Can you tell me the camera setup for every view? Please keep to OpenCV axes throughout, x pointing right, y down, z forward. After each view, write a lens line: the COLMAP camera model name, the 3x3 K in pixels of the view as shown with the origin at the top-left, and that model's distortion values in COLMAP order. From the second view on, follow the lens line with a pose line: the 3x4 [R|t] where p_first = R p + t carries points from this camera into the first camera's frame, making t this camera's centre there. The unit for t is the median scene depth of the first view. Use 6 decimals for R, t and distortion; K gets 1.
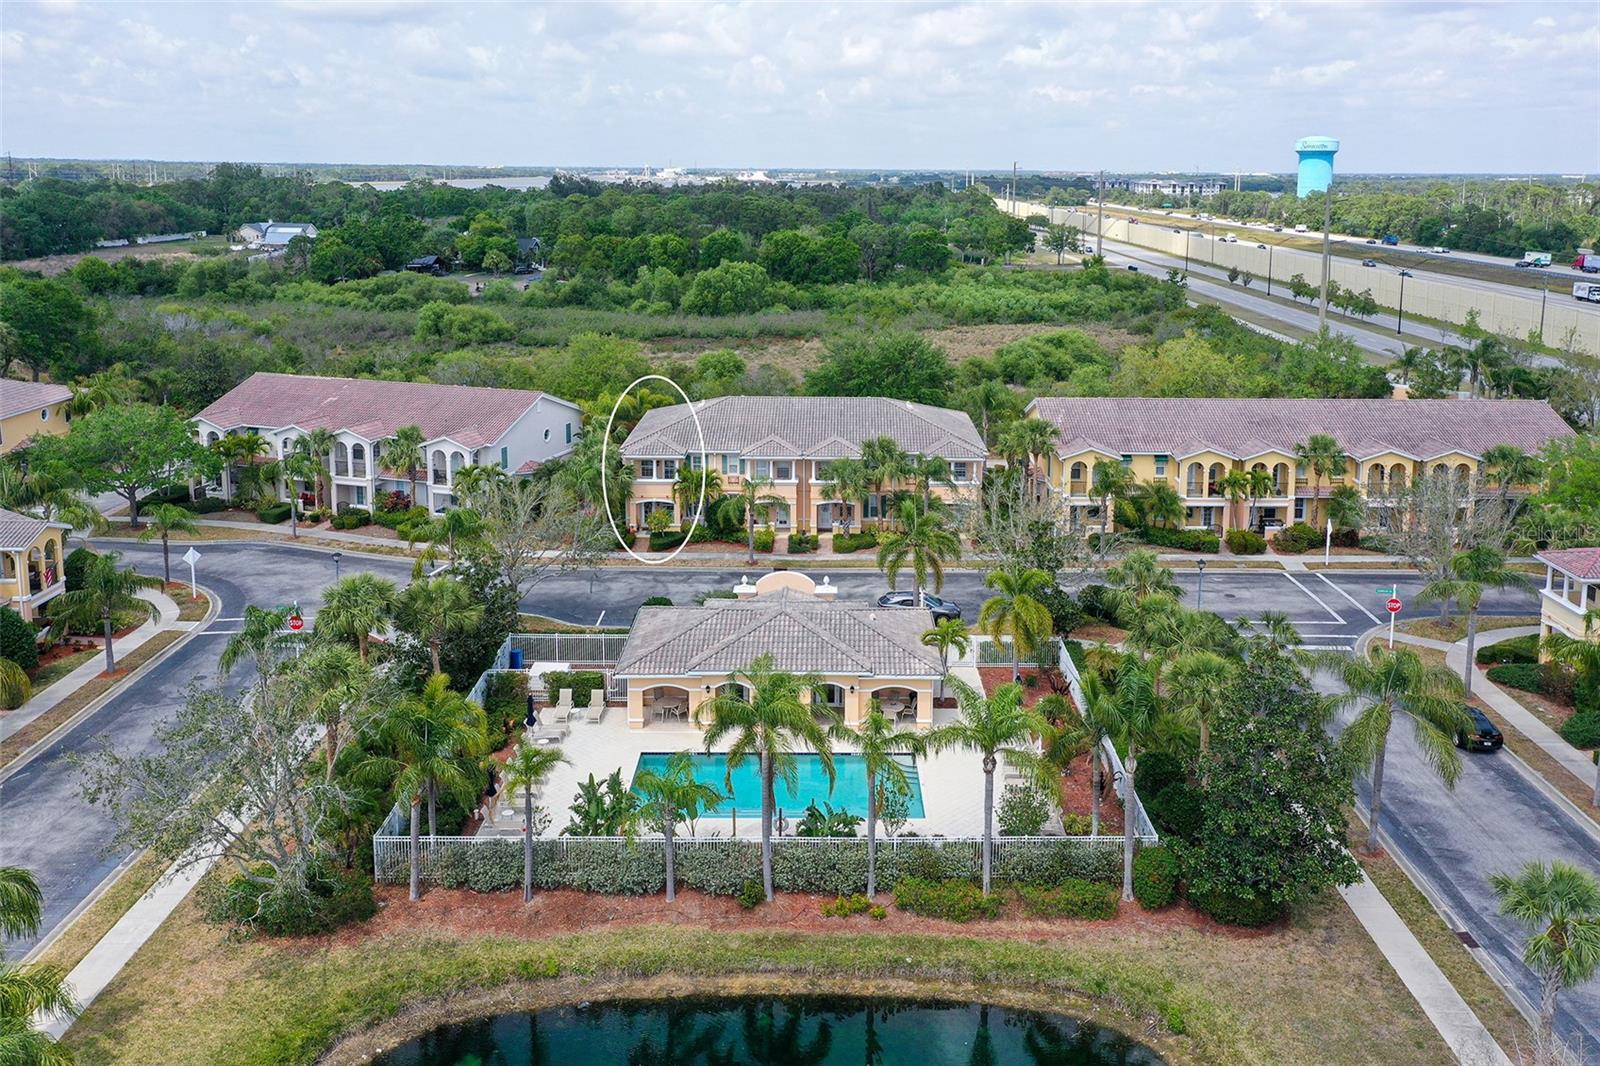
lens RADIAL K [[1321.1, 0, 847.9], [0, 1321.1, 374.8], [0, 0, 1]] dist [0.022097, 0.003007]
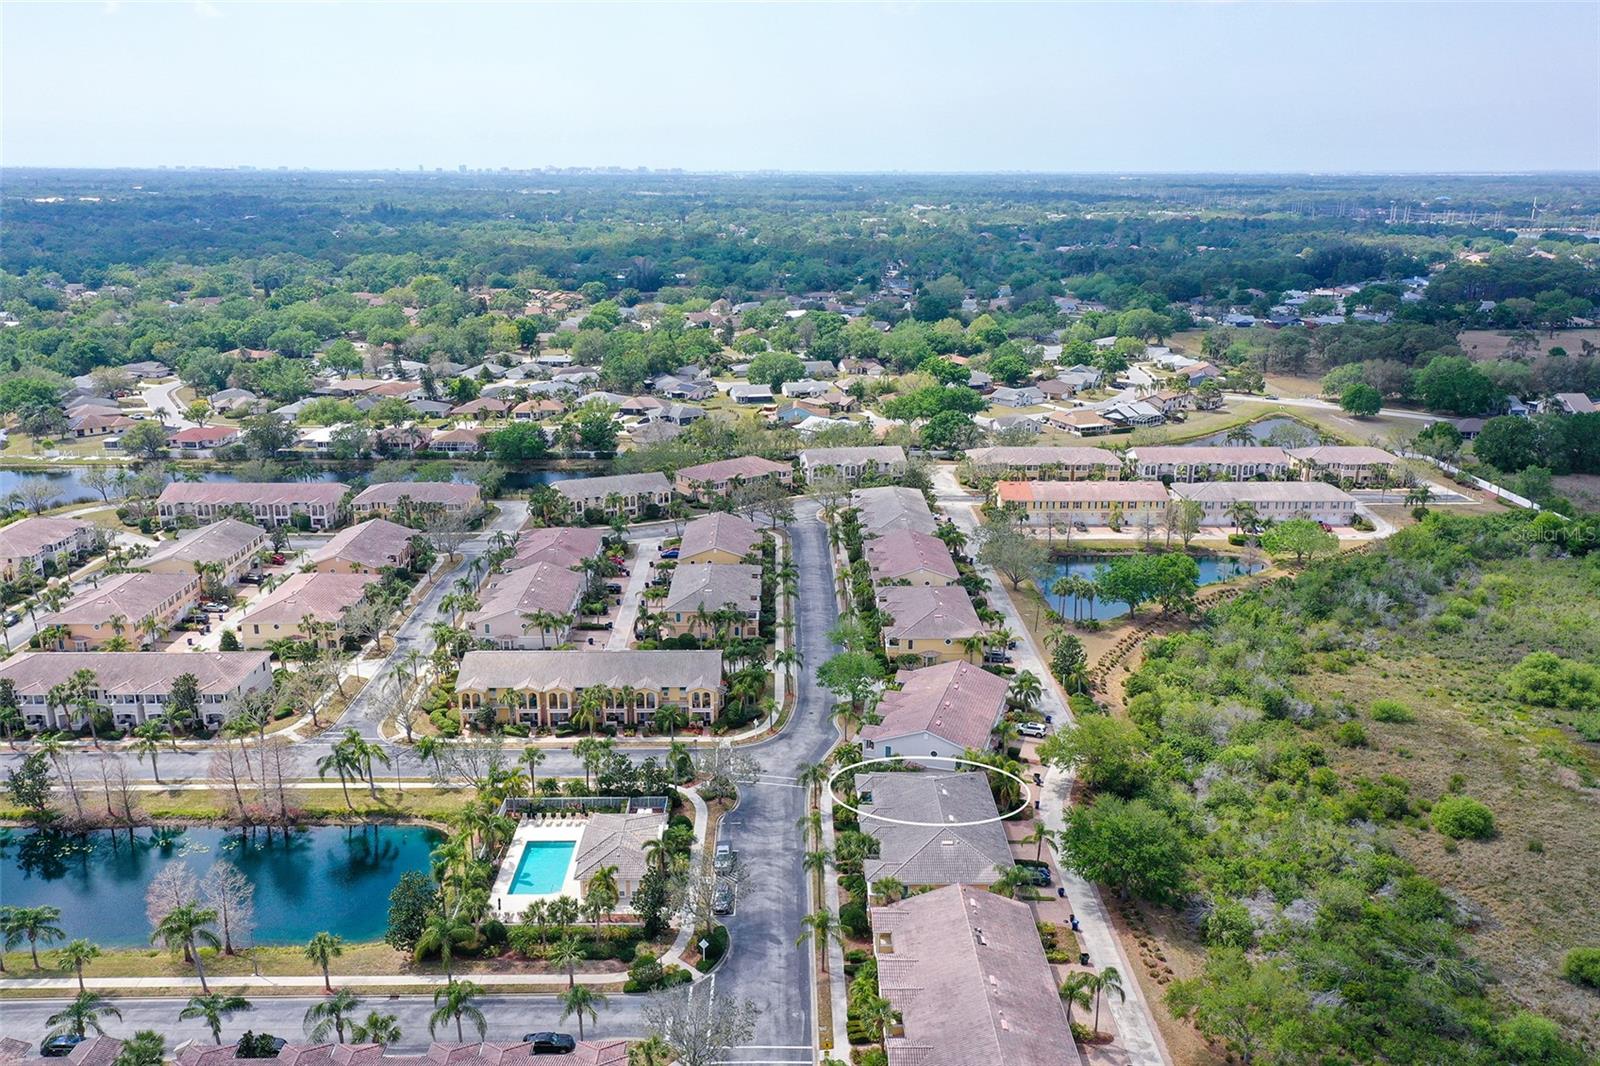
lens RADIAL K [[1295.9, 0, 800.0], [0, 1295.9, 533.0], [0, 0, 1]] dist [0.015905, 0.002971]
pose [[-0.002482, 0.262228, -0.965003, 1.353958], [-0.159783, 0.952503, 0.259243, -0.652904], [0.987149, 0.154834, 0.039535, 0.742834]]
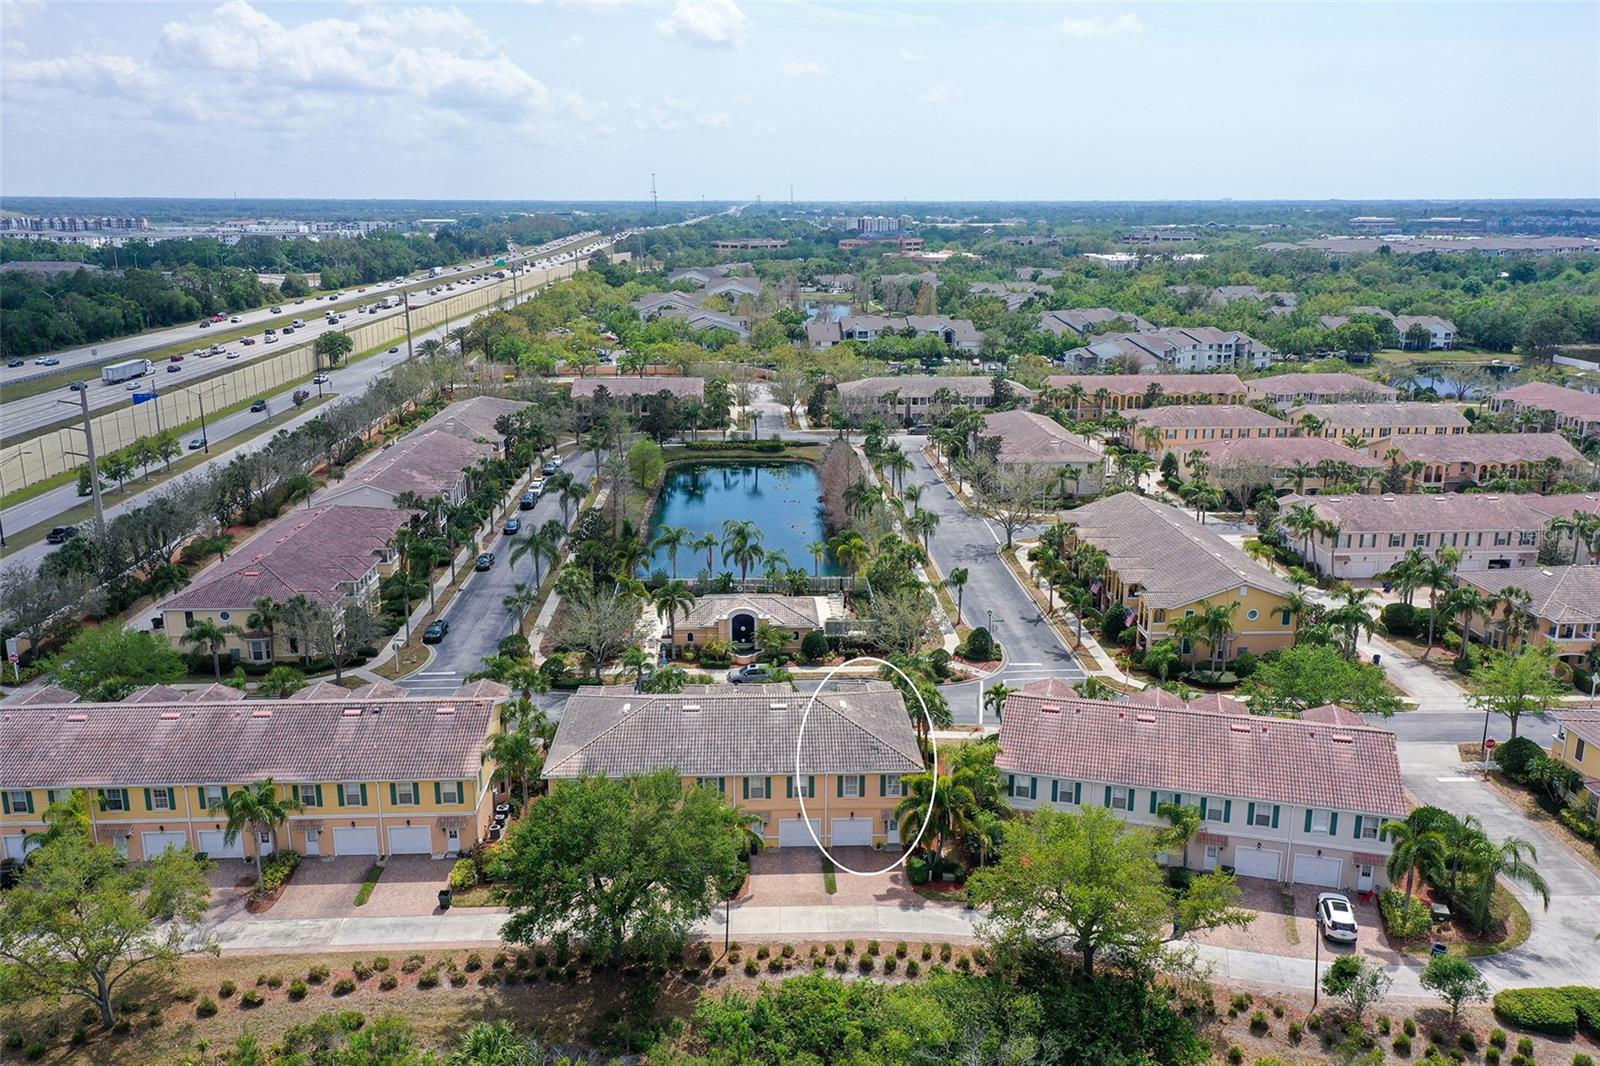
lens RADIAL K [[1276.3, 0, 800.0], [0, 1276.3, 533.0], [0, 0, 1]] dist [0.023542, 0.000206]
pose [[-0.999554, -0.002381, -0.029762, -0.050581], [-0.014131, 0.915826, 0.401327, -0.477567], [0.026302, 0.401569, -0.915451, 1.833461]]
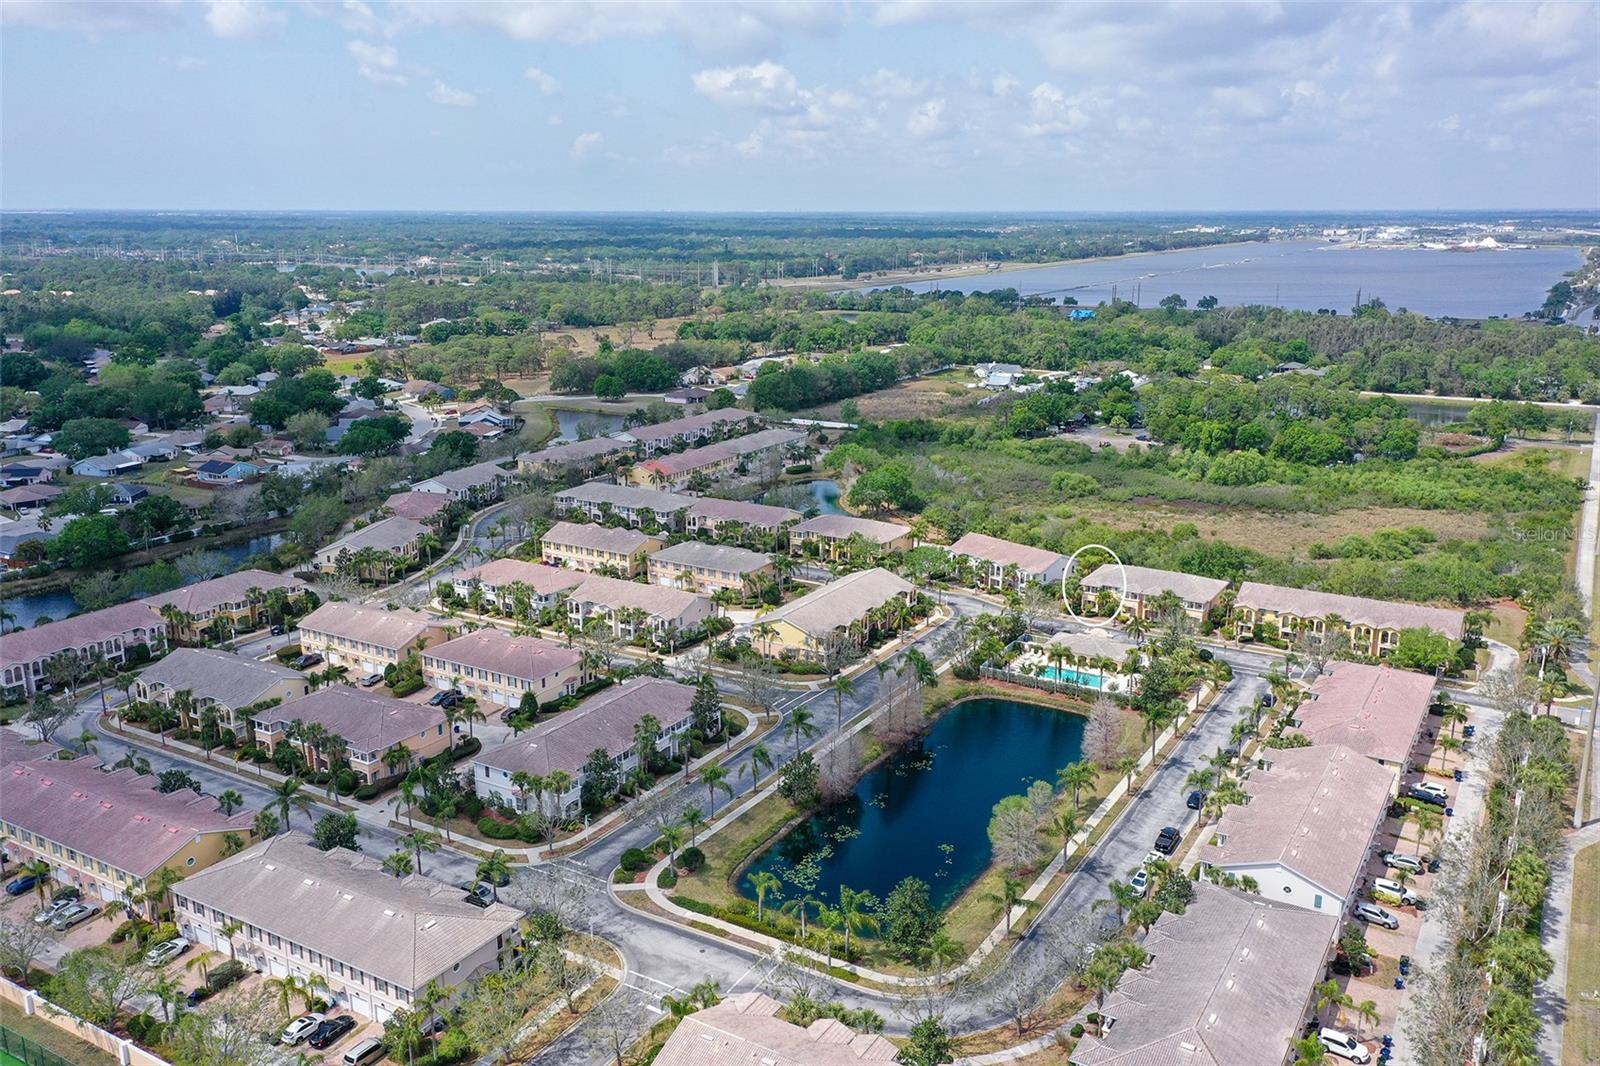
lens RADIAL K [[1295.9, 0, 800.0], [0, 1295.9, 533.0], [0, 0, 1]] dist [0.015905, 0.002971]
pose [[0.845599, 0.119315, -0.520314, 0.731881], [-0.072646, 0.991354, 0.109269, -0.296576], [0.528853, -0.054599, 0.846955, -1.634765]]
